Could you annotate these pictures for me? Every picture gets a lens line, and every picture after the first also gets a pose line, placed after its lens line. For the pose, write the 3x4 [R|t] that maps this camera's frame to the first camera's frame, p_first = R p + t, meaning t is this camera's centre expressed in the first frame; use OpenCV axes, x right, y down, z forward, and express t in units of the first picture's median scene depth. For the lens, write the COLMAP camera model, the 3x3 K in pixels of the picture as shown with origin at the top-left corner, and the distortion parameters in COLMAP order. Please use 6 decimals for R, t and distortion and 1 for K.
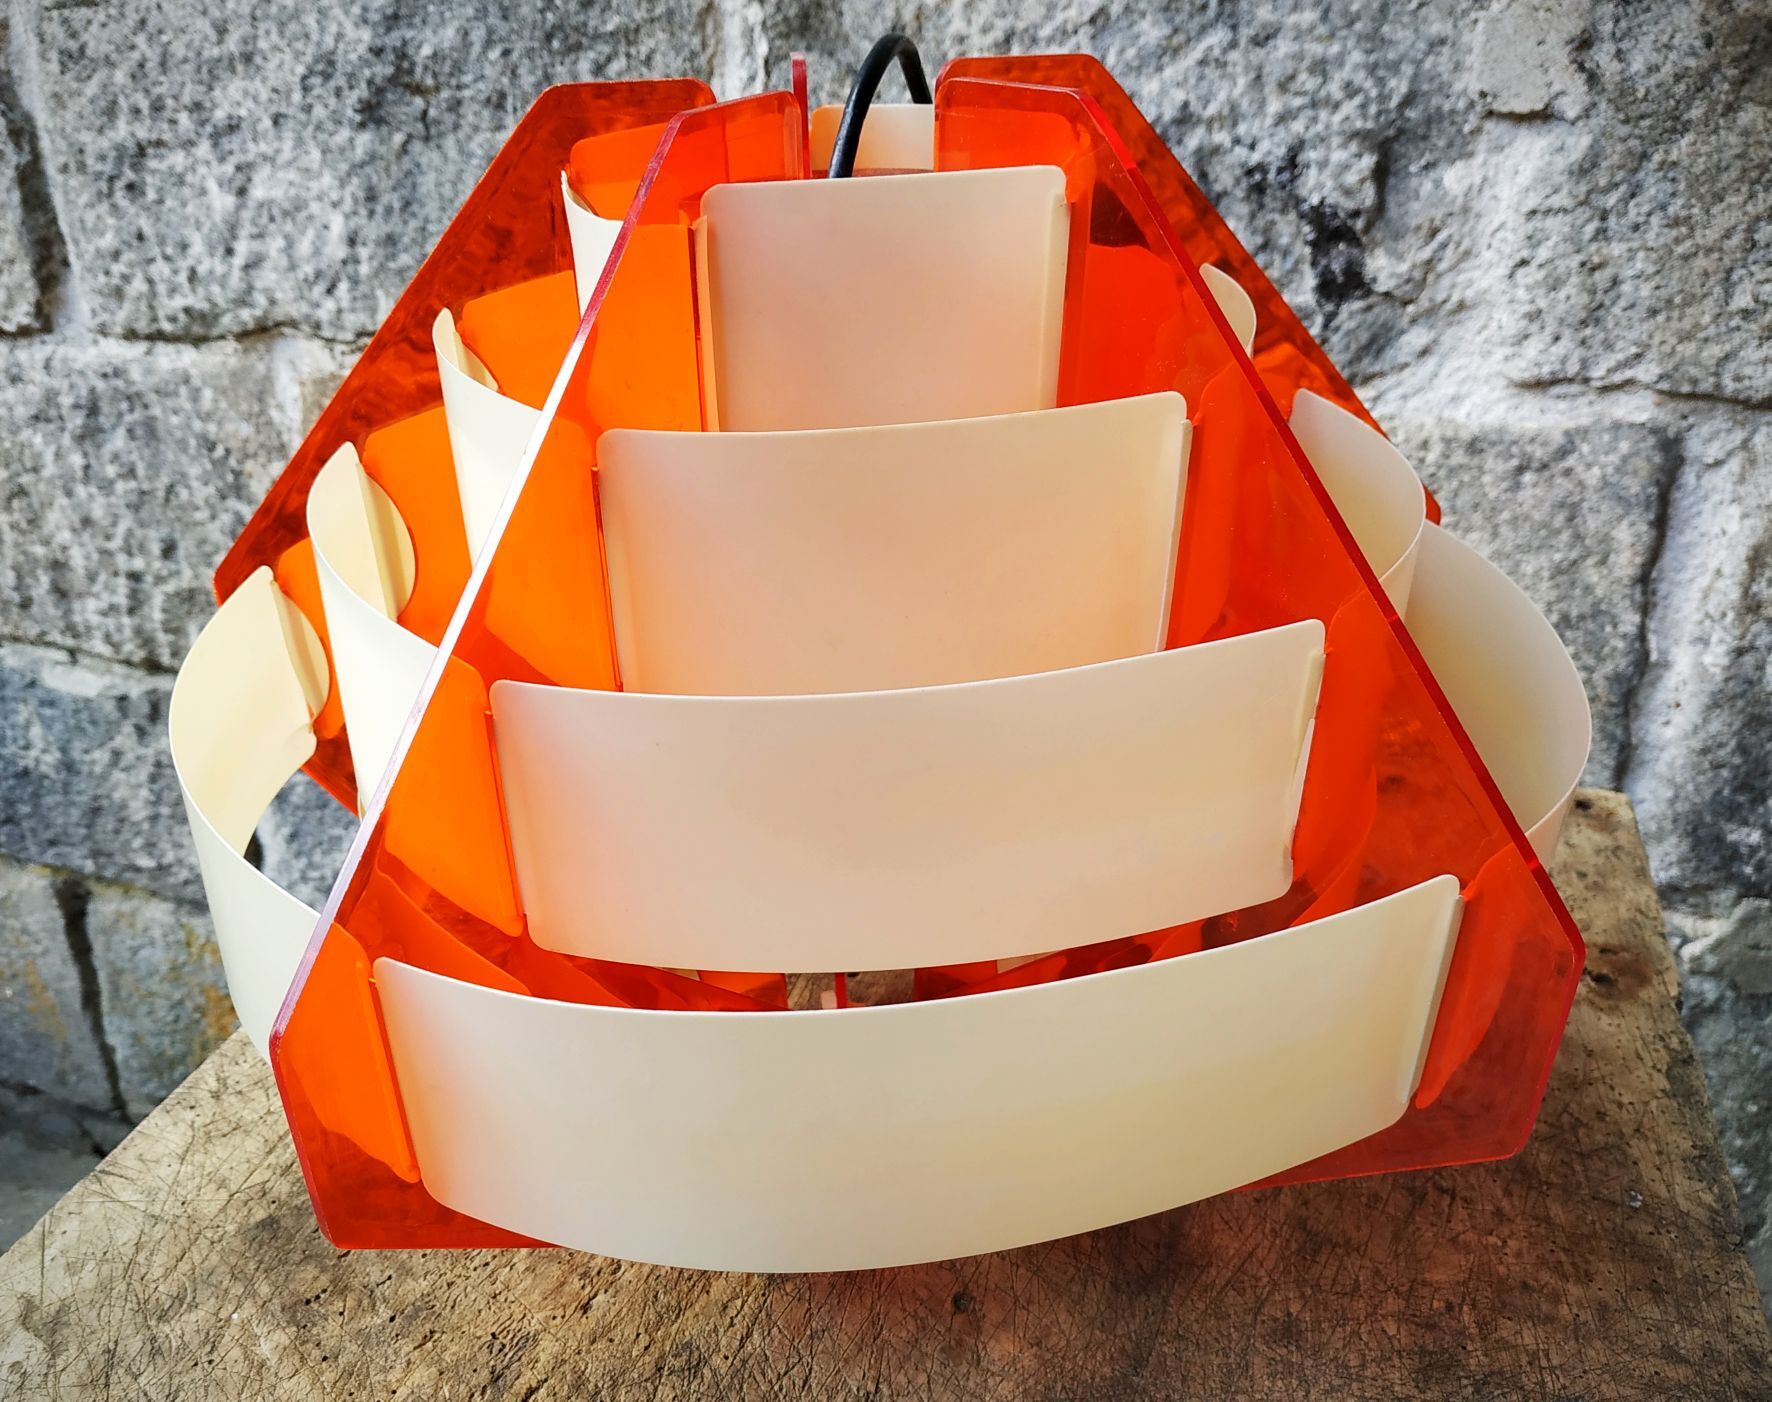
lens RADIAL K [[1478.1, 0, 792.4], [0, 1478.1, 732.1], [0, 0, 1]] dist [-0.033416, 0.013928]
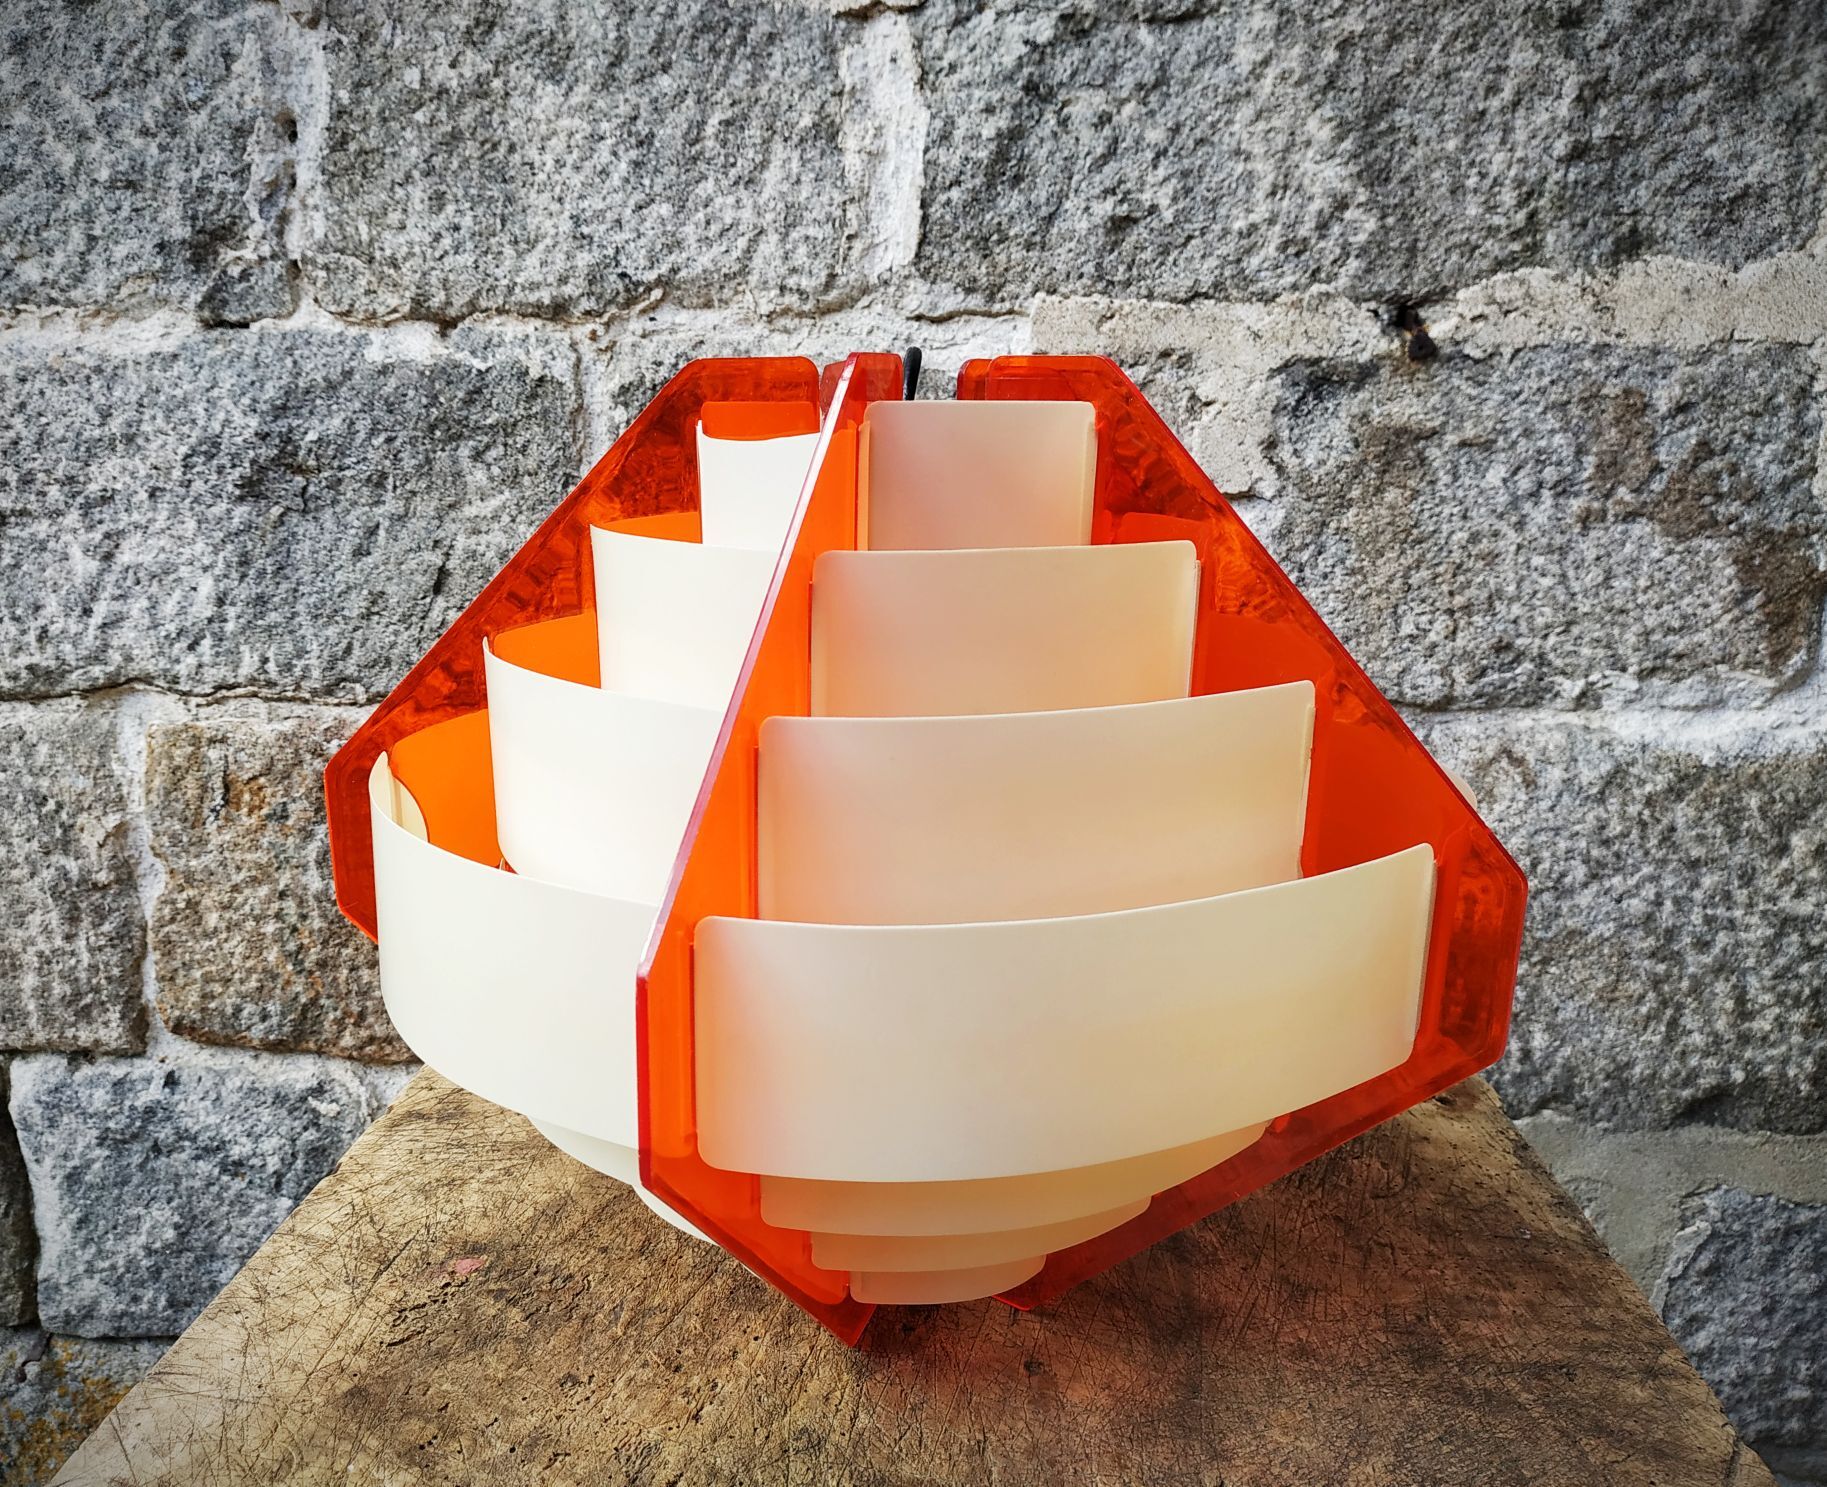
lens RADIAL K [[1463.2, 0, 833.3], [0, 1463.2, 740.8], [0, 0, 1]] dist [0.002309, -0.030328]
pose [[0.972004, -0.010470, 0.234729, -0.144122], [0.077101, 0.957904, -0.276543, 0.111608], [-0.221952, 0.286899, 0.931894, -0.073729]]
